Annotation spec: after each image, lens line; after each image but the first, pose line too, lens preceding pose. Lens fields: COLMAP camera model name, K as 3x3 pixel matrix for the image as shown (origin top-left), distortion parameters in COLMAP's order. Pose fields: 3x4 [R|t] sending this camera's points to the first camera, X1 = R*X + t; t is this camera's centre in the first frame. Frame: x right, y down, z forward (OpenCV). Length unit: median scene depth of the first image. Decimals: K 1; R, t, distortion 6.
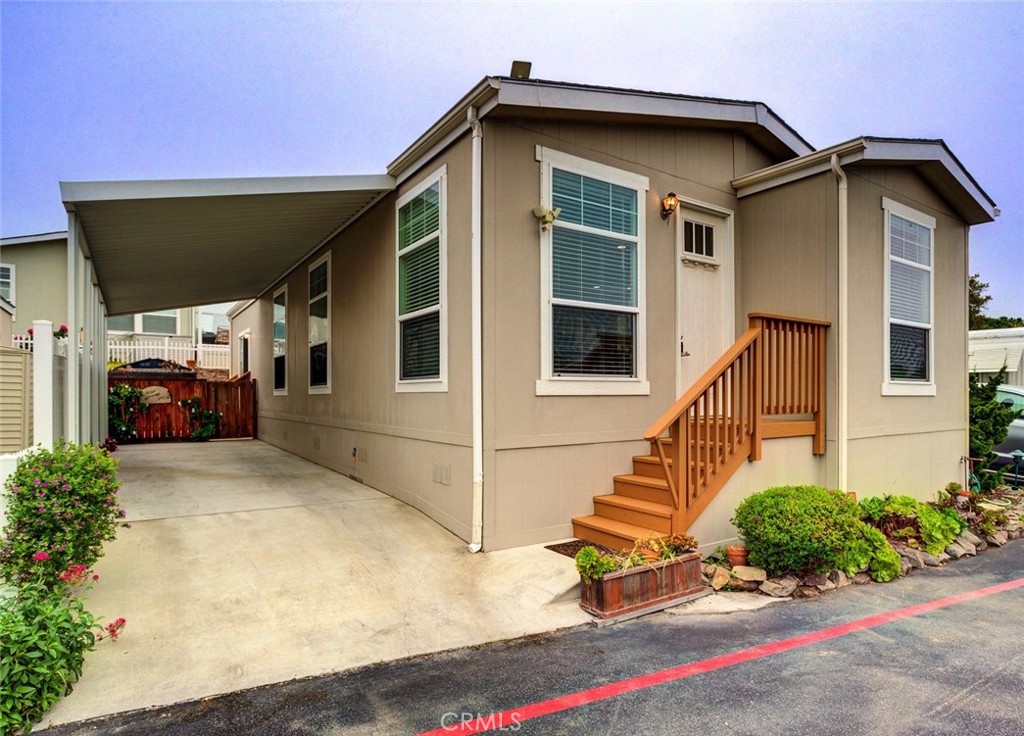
lens RADIAL K [[564.0, 0, 513.0], [0, 564.0, 395.5], [0, 0, 1]] dist [-0.018524, 0.001827]
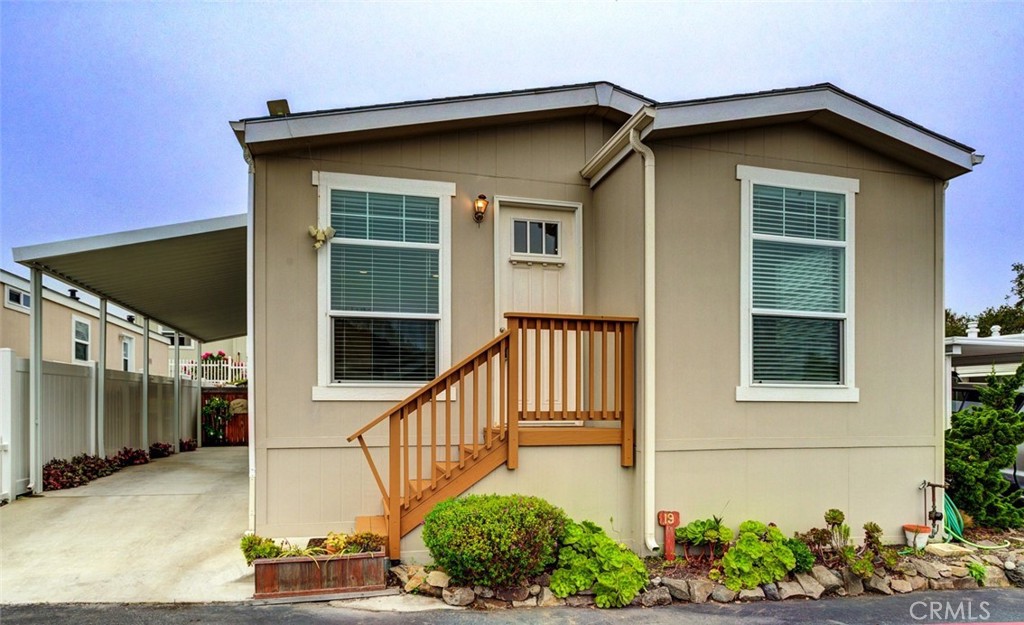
lens RADIAL K [[580.8, 0, 510.0], [0, 580.8, 410.7], [0, 0, 1]] dist [-0.017863, 0.001186]
pose [[0.939619, 0.001920, -0.342218, 0.734601], [-0.001947, 0.999998, 0.000265, 0.017450], [0.342218, 0.000417, 0.939621, 0.071826]]
